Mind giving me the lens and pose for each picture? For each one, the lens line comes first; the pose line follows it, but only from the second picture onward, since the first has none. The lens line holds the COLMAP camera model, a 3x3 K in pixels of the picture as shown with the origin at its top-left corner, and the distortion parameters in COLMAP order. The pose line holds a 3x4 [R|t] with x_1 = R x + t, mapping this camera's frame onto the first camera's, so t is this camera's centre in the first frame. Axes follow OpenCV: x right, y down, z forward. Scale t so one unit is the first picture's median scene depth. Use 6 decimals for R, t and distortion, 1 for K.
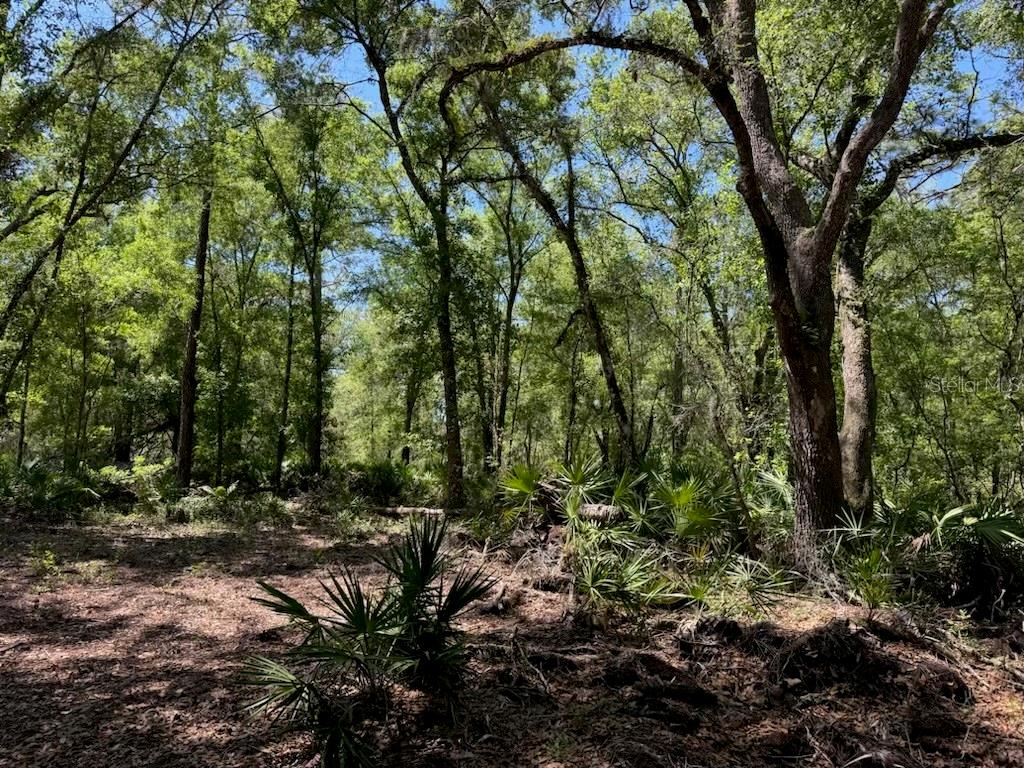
lens RADIAL K [[722.5, 0, 512.0], [0, 722.5, 384.0], [0, 0, 1]] dist [-0.002872, -0.003193]
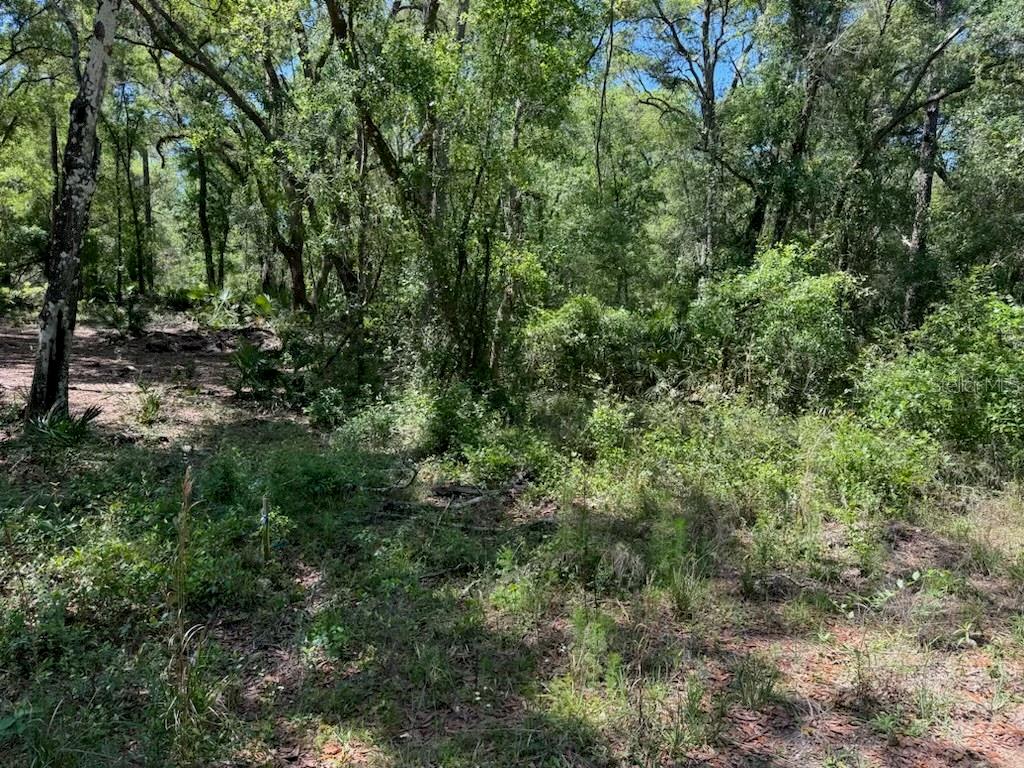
lens RADIAL K [[722.5, 0, 512.0], [0, 722.5, 384.0], [0, 0, 1]] dist [-0.002872, -0.003193]
pose [[0.988454, -0.008616, 0.151279, 0.326456], [-0.027389, 0.971777, 0.234307, -0.090482], [-0.149028, -0.235745, 0.960320, -0.807024]]
